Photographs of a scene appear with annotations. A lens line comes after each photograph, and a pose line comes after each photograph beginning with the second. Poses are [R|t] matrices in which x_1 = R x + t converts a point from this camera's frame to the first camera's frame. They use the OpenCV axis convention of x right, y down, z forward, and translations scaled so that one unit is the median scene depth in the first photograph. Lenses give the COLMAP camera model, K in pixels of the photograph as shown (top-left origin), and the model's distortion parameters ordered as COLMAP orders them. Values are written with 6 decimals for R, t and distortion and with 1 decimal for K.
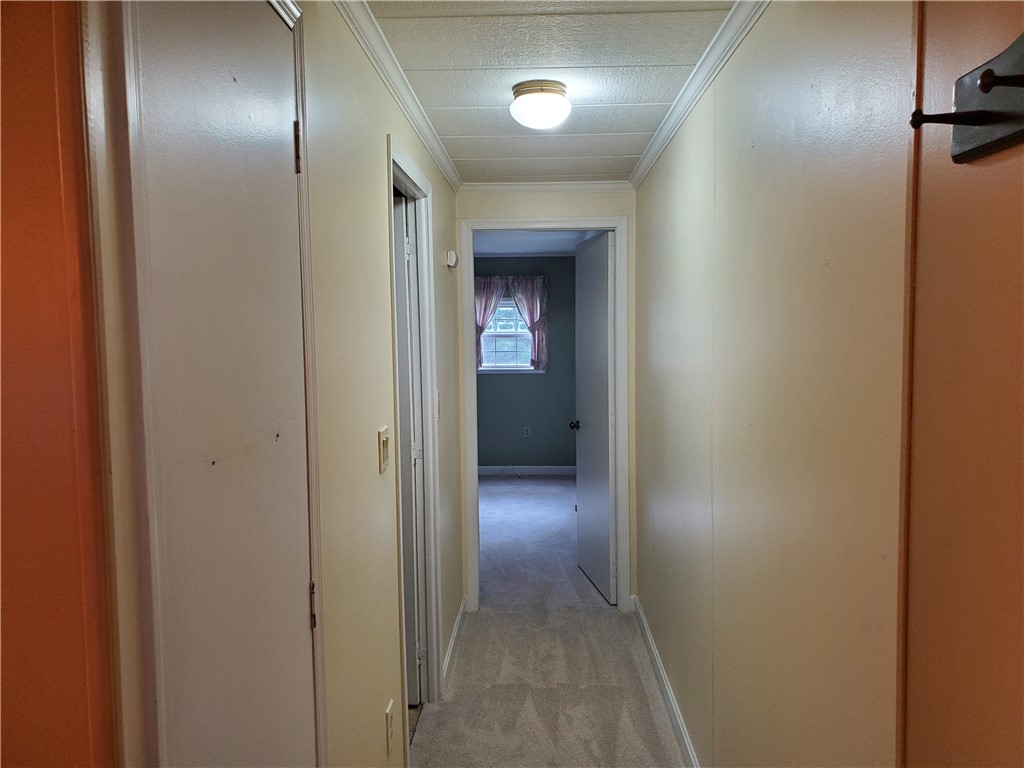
lens RADIAL K [[789.3, 0, 510.7], [0, 789.3, 383.7], [0, 0, 1]] dist [0.042478, -0.052646]
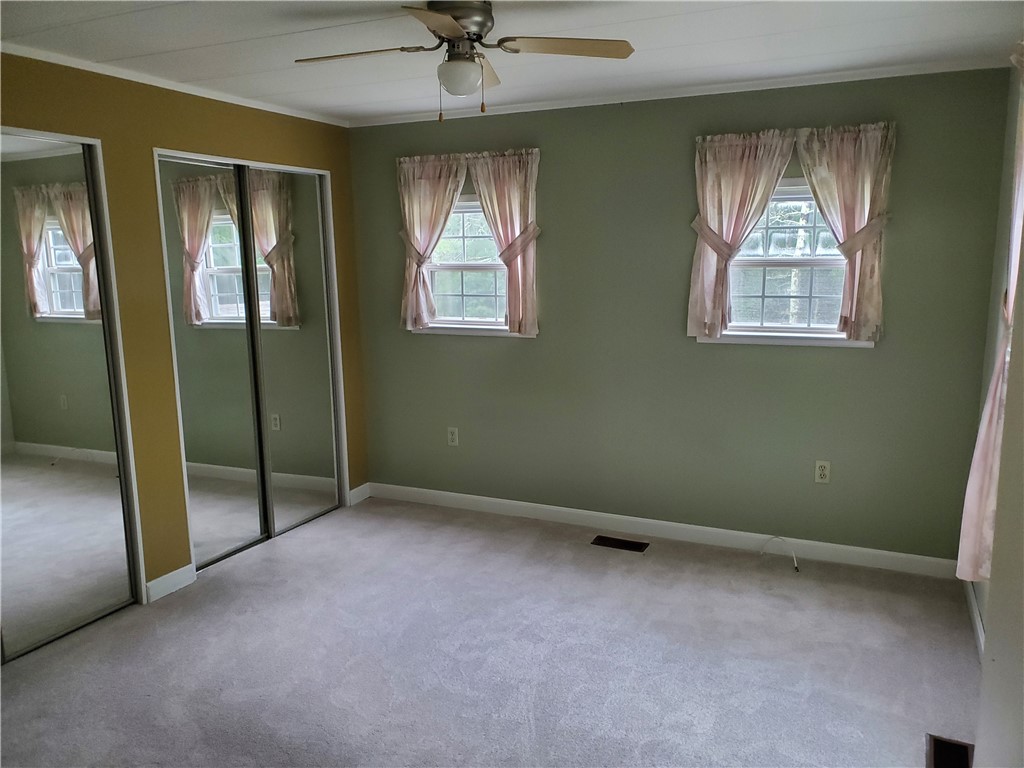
lens RADIAL K [[789.3, 0, 516.1], [0, 789.3, 383.5], [0, 0, 1]] dist [0.042478, -0.052646]
pose [[0.916180, 0.064434, -0.395553, 0.037551], [-0.028244, 0.994918, 0.096649, -0.031122], [0.399770, -0.077376, 0.913344, 0.509974]]
